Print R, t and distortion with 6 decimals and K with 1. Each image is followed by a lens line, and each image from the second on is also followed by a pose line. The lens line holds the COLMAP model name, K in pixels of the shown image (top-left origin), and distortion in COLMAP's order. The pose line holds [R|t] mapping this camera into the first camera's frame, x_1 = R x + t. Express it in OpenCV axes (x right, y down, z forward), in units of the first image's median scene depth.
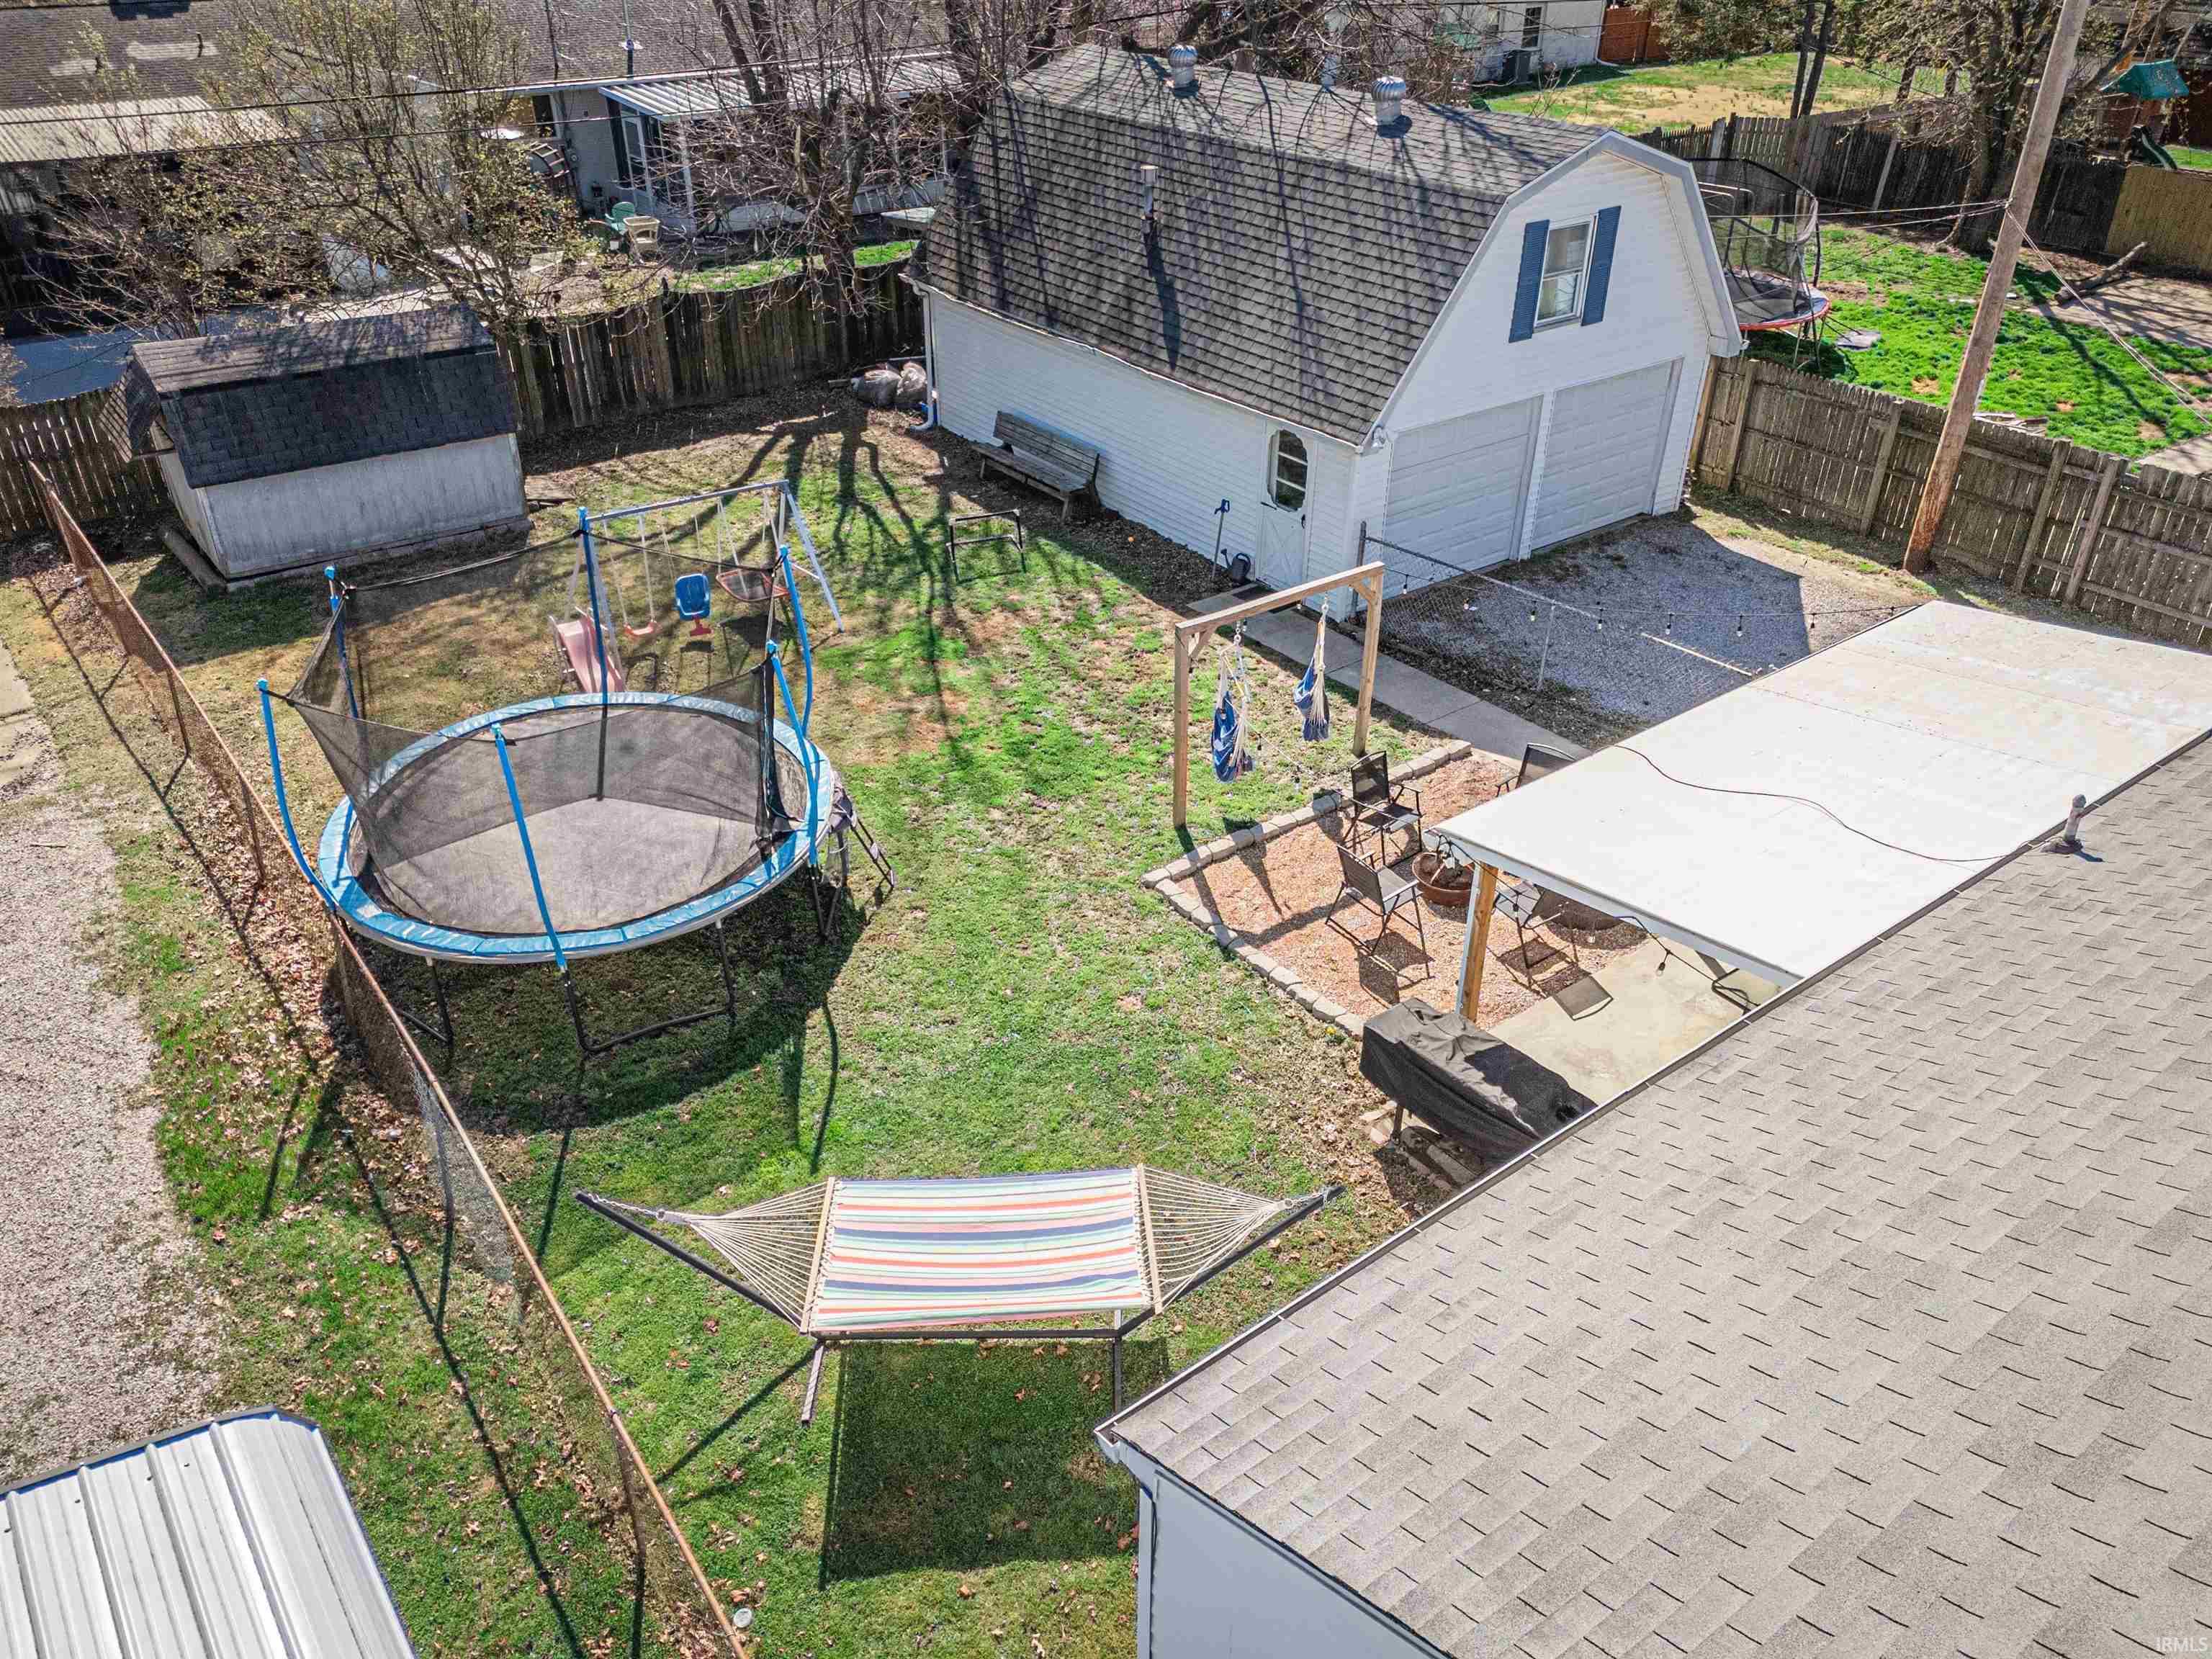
lens RADIAL K [[1612.4, 0, 1106.1], [0, 1612.4, 832.3], [0, 0, 1]] dist [0.027819, -0.035273]
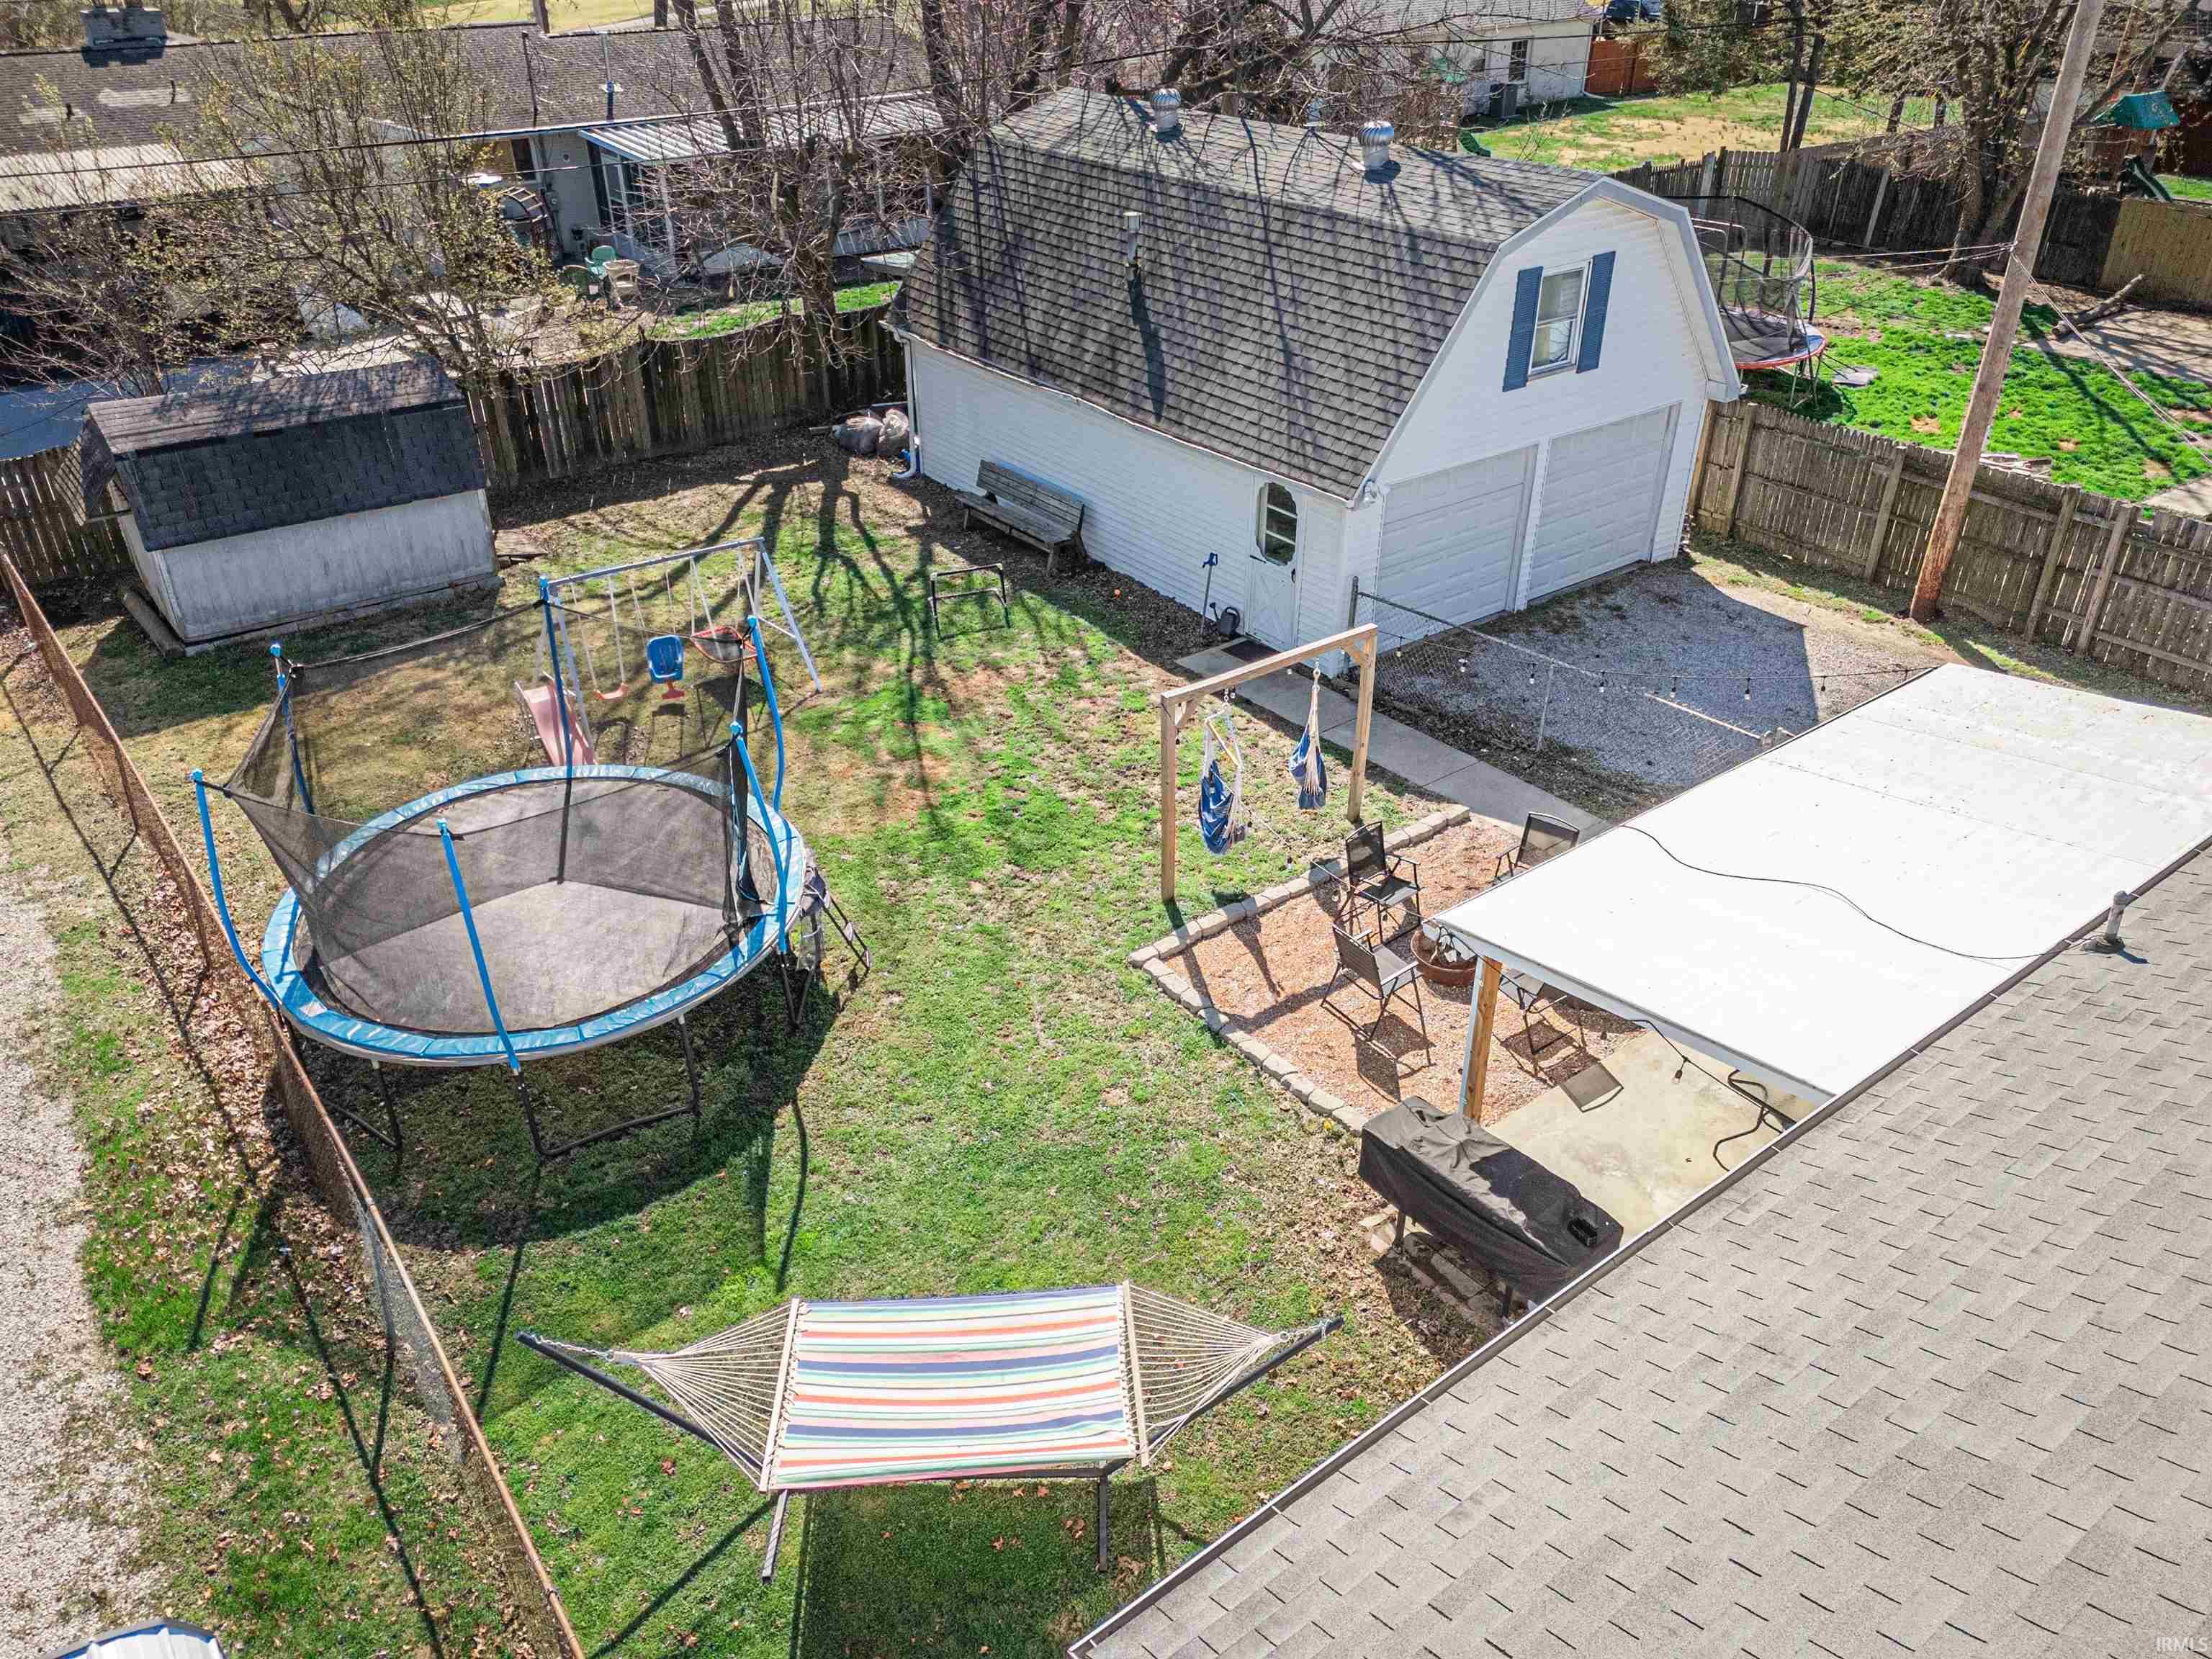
lens RADIAL K [[1612.4, 0, 1106.9], [0, 1612.4, 829.6], [0, 0, 1]] dist [0.027819, -0.035273]
pose [[0.999955, -0.008839, 0.003309, 0.006121], [0.008895, 0.999812, -0.017201, -0.028325], [-0.003156, 0.017230, 0.999847, 0.037199]]
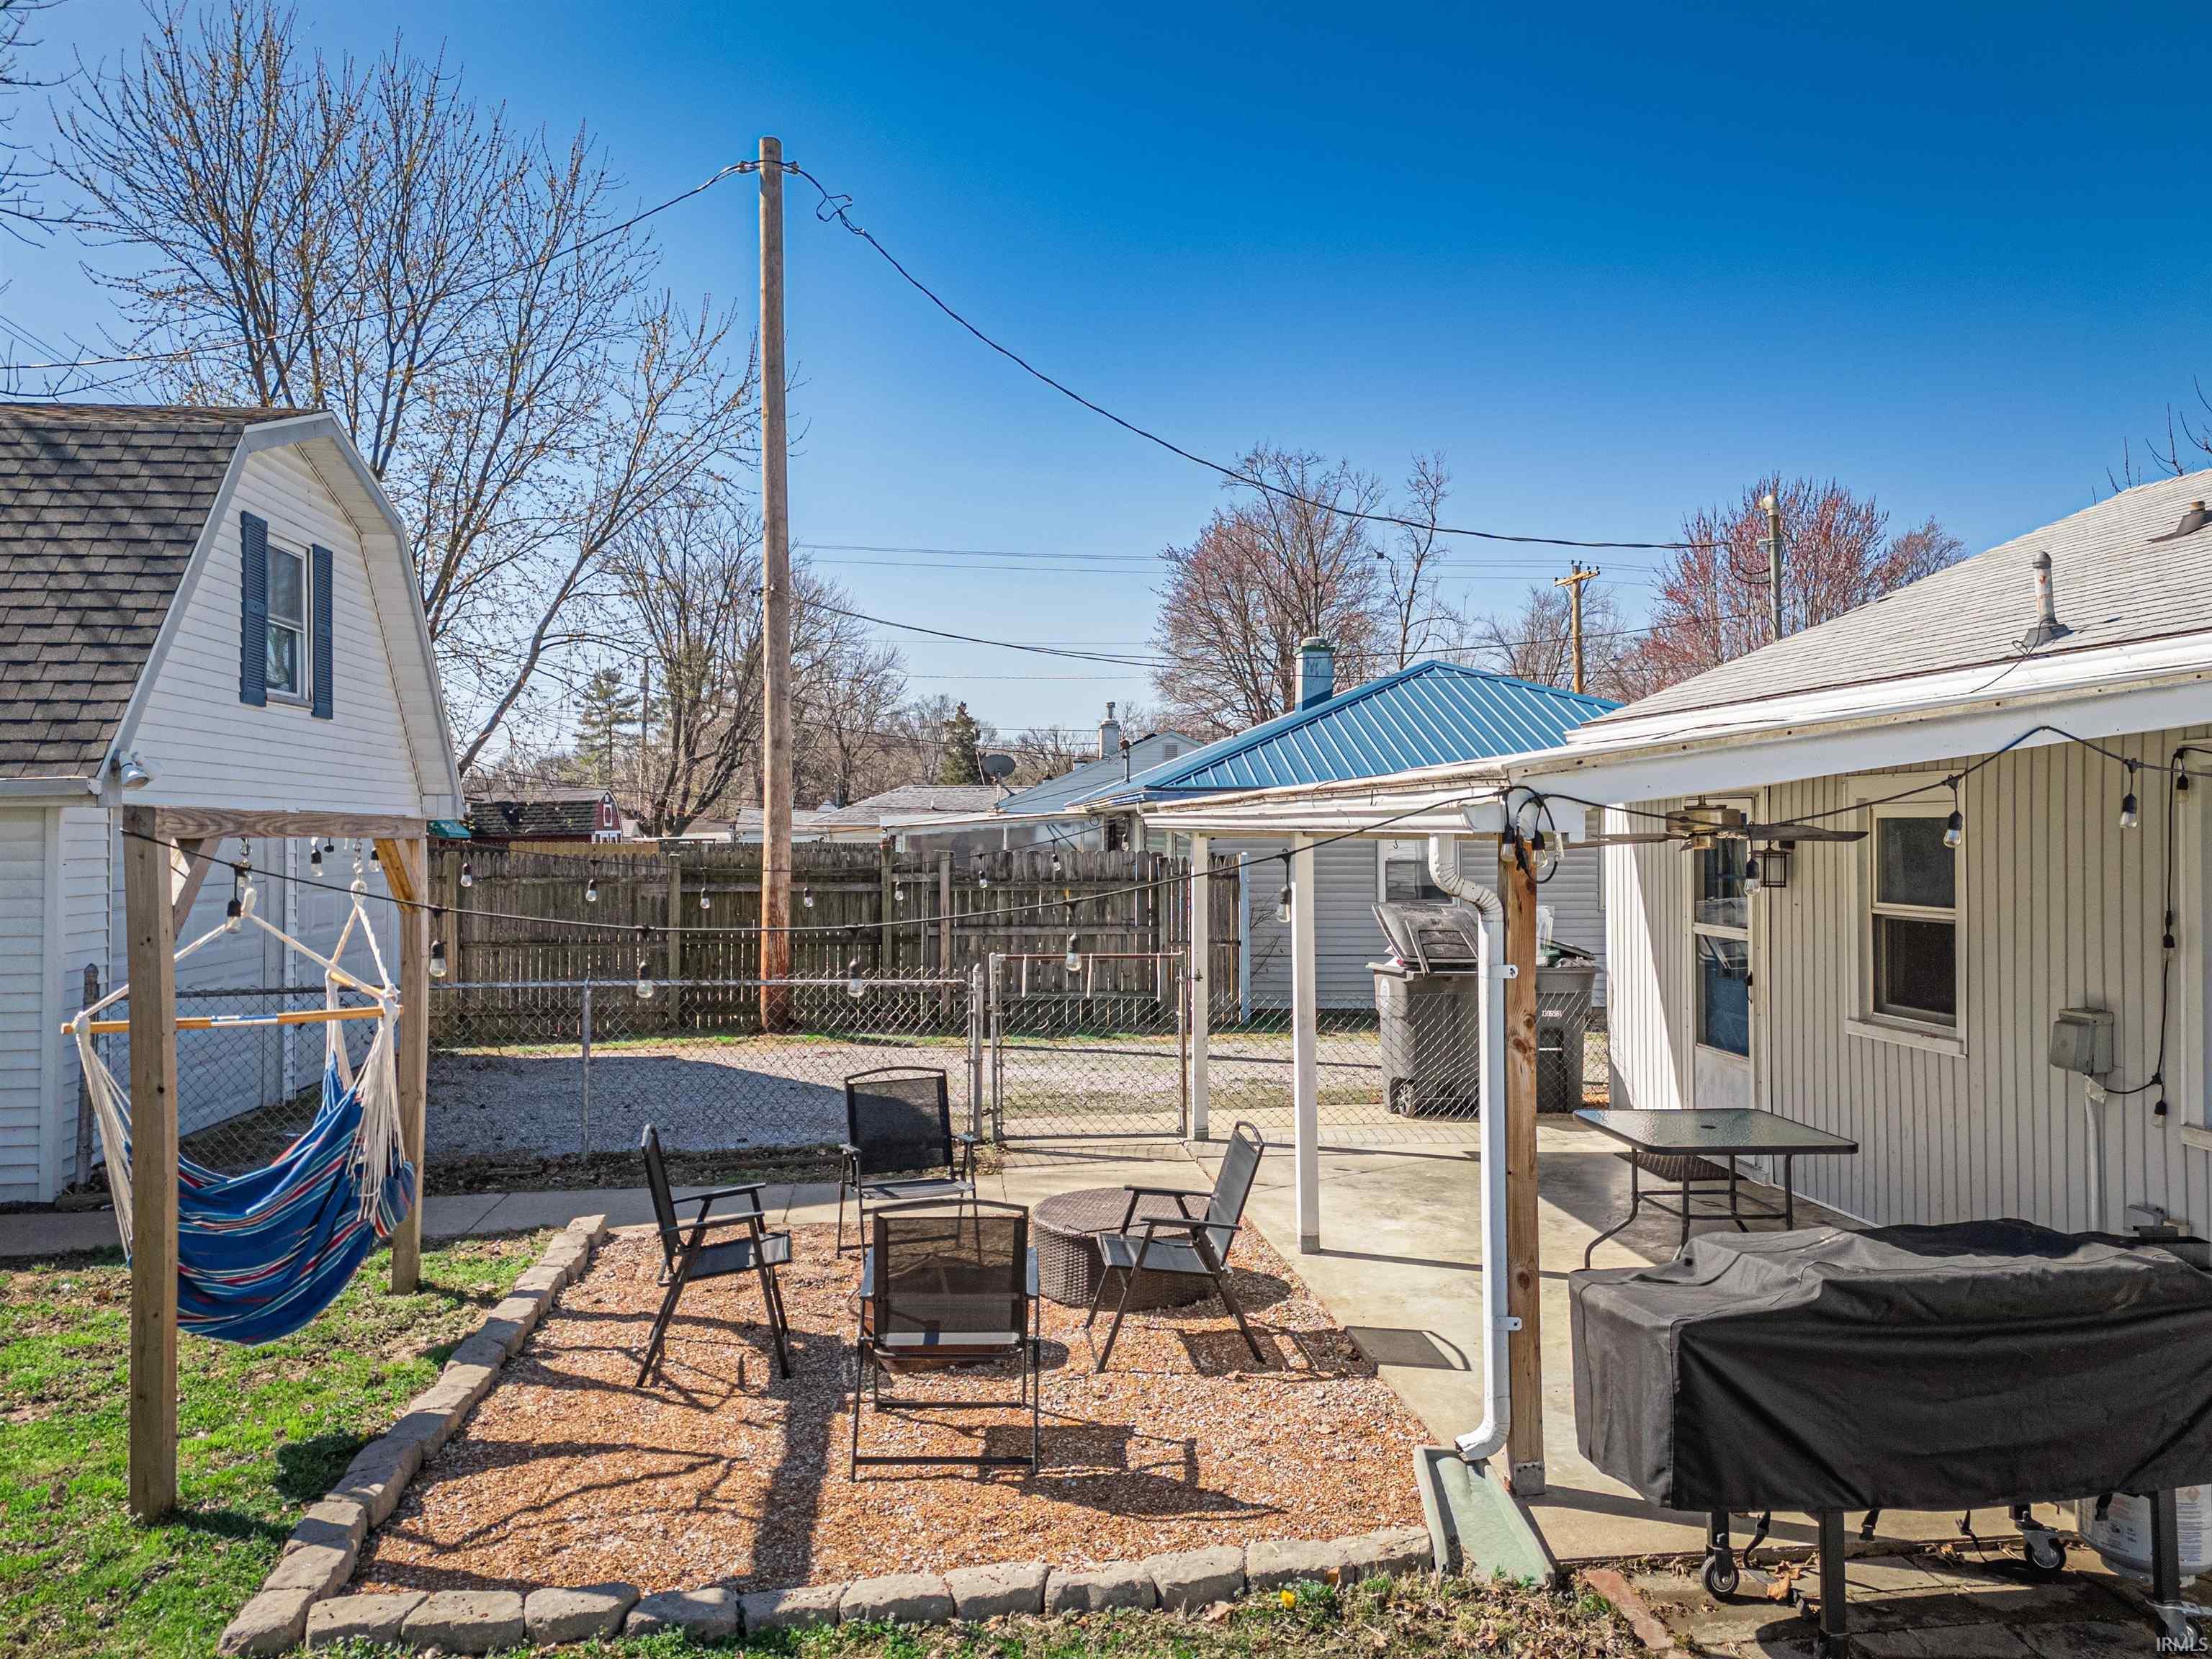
lens RADIAL K [[1612.4, 0, 1110.0], [0, 1612.4, 833.7], [0, 0, 1]] dist [0.027819, -0.035273]
pose [[0.492804, 0.003659, 0.870132, -0.128898], [0.462185, 0.846163, -0.265319, 0.049264], [-0.737244, 0.532912, 0.415301, 0.635507]]
